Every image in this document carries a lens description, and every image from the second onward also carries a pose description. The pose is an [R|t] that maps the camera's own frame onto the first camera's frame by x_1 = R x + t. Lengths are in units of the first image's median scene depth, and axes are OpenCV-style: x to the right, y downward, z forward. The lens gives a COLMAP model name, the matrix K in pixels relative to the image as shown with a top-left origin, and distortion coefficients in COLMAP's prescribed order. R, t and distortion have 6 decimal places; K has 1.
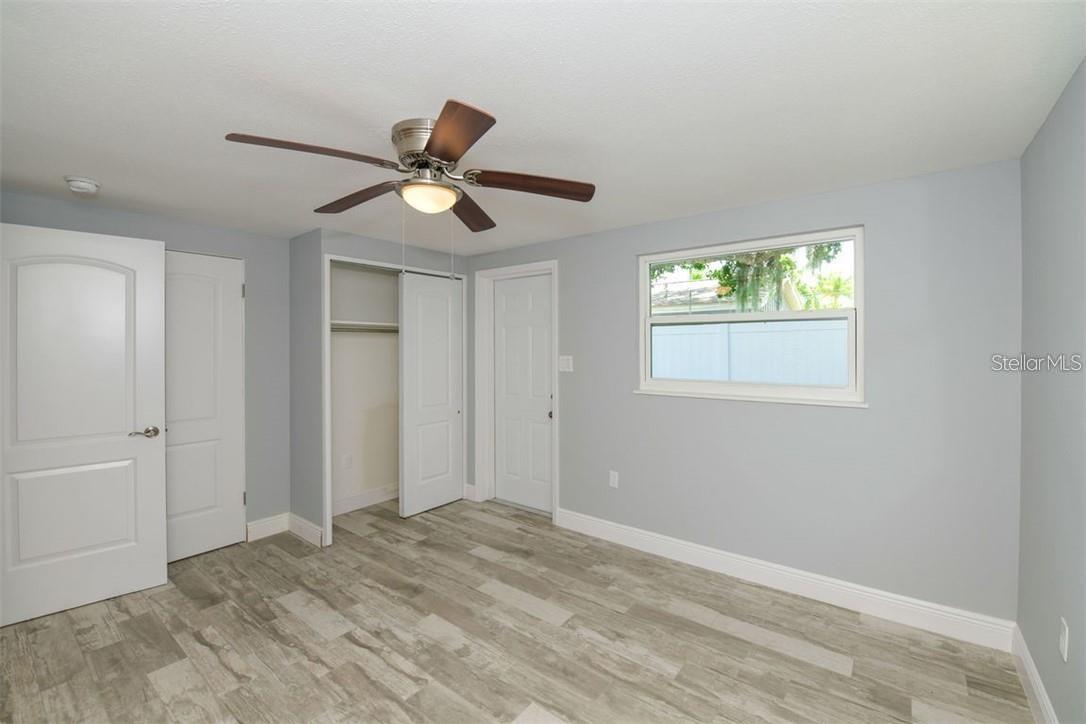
lens RADIAL K [[454.6, 0, 549.6], [0, 454.6, 346.7], [0, 0, 1]] dist [-0.014883, -0.000997]
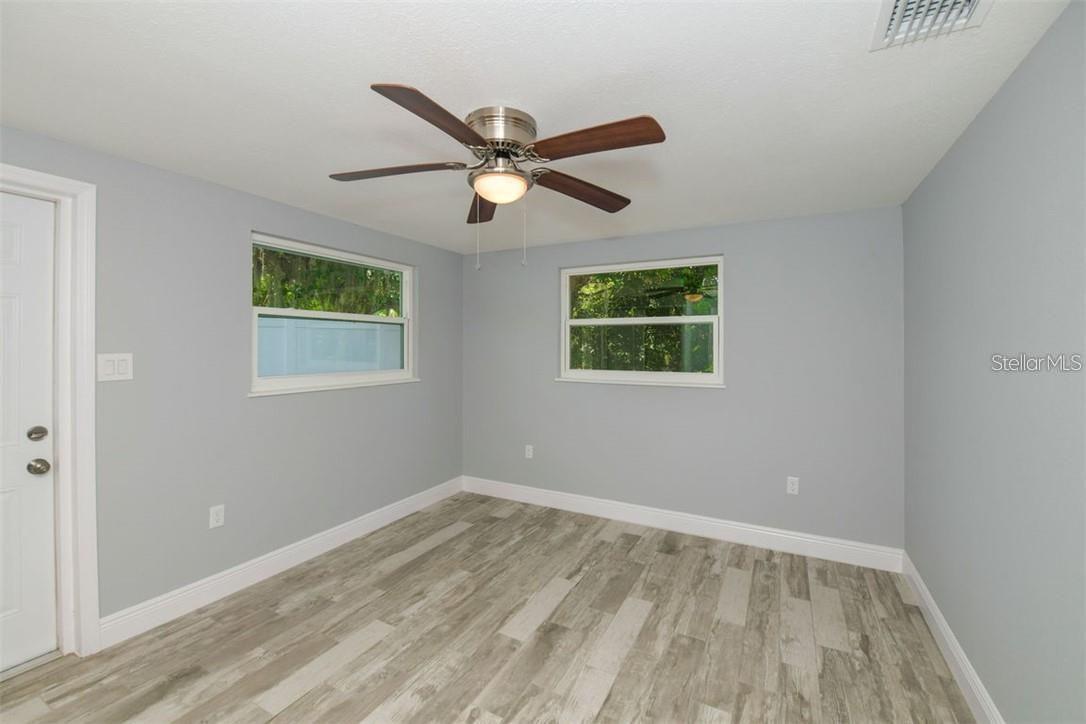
lens RADIAL K [[454.6, 0, 549.6], [0, 454.6, 346.7], [0, 0, 1]] dist [-0.014883, -0.000997]
pose [[-0.170718, 0.001956, 0.985318, -0.889708], [-0.000739, 0.999997, -0.002113, 0.015273], [-0.985320, -0.001089, -0.170716, 0.755116]]
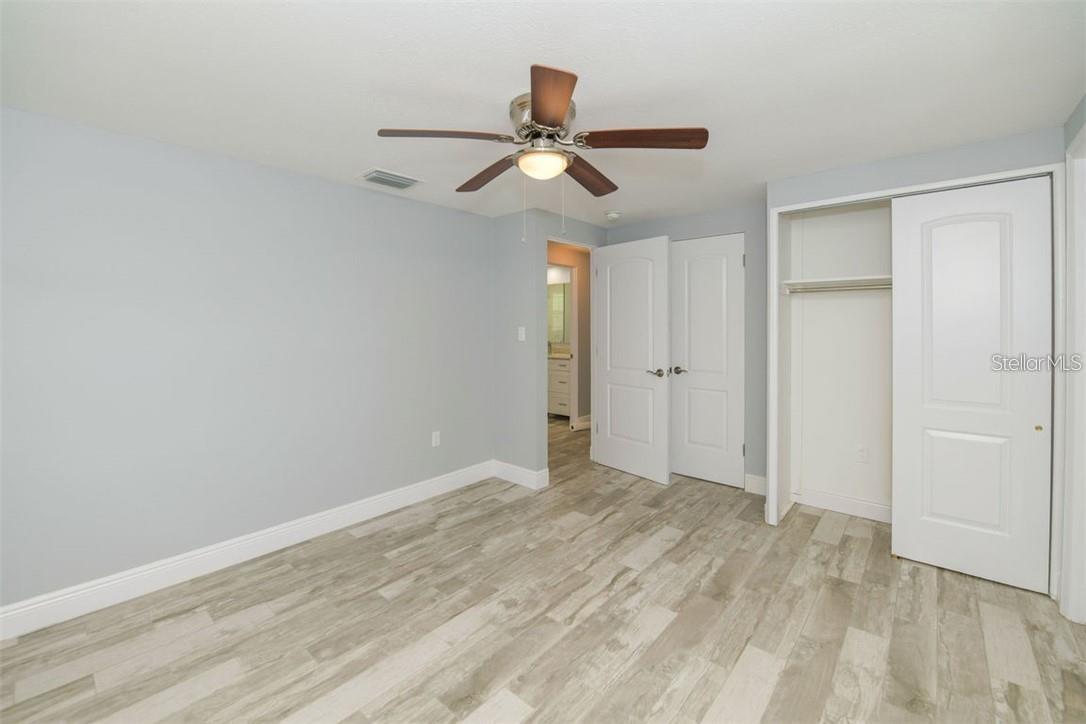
lens RADIAL K [[450.8, 0, 543.3], [0, 450.8, 328.9], [0, 0, 1]] dist [-0.016250, -0.000283]
pose [[-0.057994, 0.013939, -0.998220, 0.566166], [0.001530, 0.999903, 0.013874, 0.033927], [0.998316, -0.000722, -0.058010, 0.751351]]
